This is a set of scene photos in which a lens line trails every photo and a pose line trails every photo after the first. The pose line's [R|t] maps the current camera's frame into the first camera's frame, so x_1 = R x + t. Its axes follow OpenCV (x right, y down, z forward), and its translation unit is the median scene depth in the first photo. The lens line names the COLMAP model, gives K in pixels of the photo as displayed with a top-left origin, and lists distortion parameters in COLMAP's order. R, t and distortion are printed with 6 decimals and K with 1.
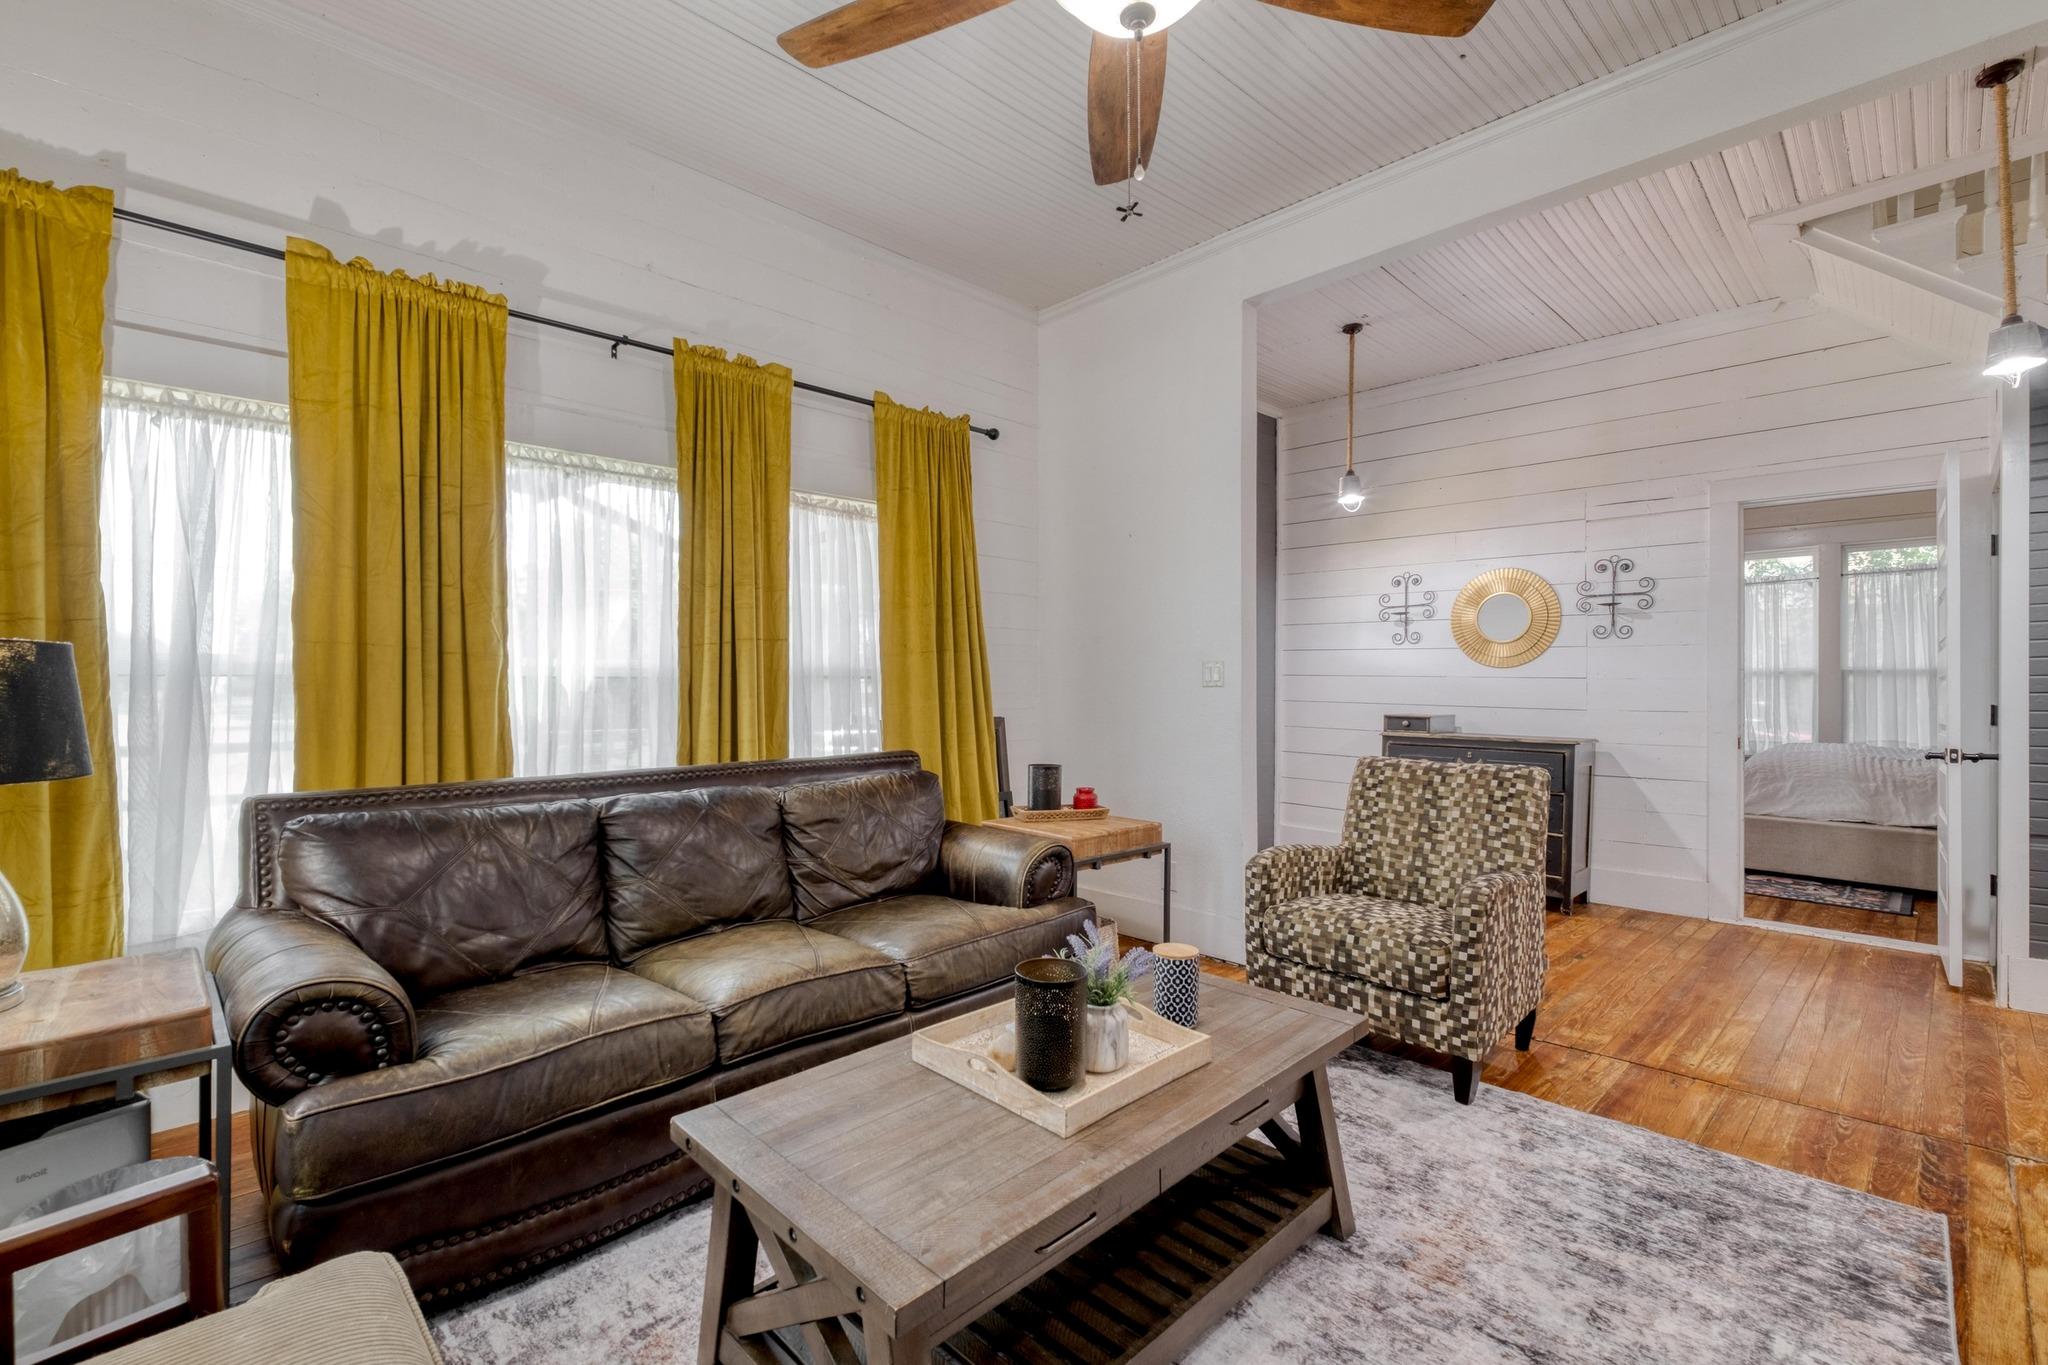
lens RADIAL K [[872.2, 0, 1024.0], [0, 872.2, 682.5], [0, 0, 1]] dist [-0.000751, -0.000195]
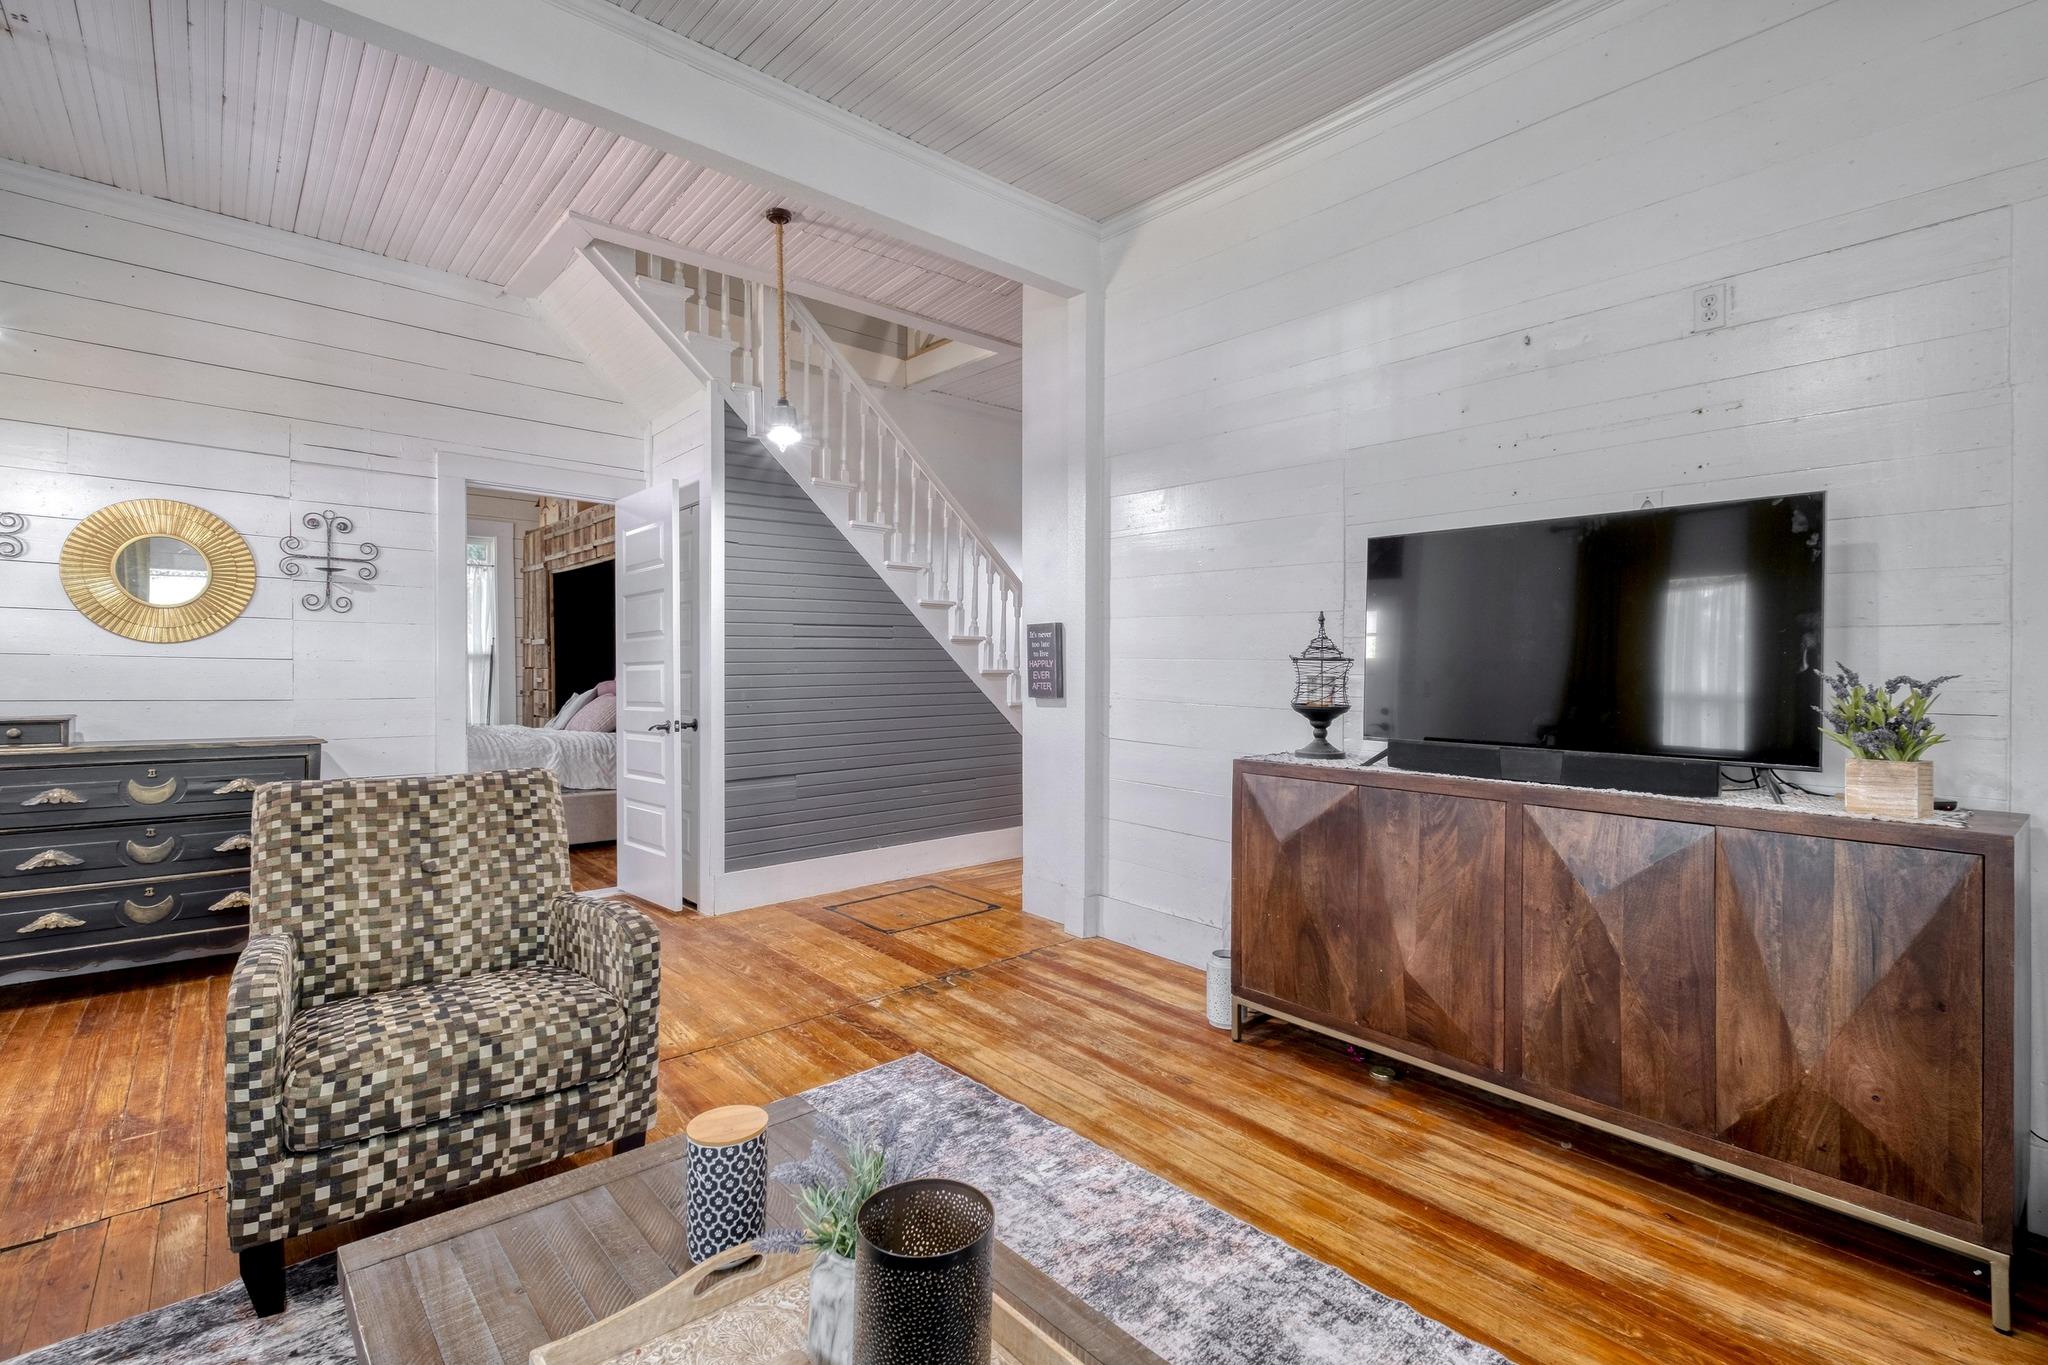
lens RADIAL K [[945.5, 0, 1026.3], [0, 945.5, 659.6], [0, 0, 1]] dist [0.001063, -0.000035]
pose [[0.057030, 0.009248, 0.998330, -0.294615], [-0.004029, 0.999951, -0.009033, 0.000114], [-0.998364, -0.003507, 0.057064, 0.498593]]
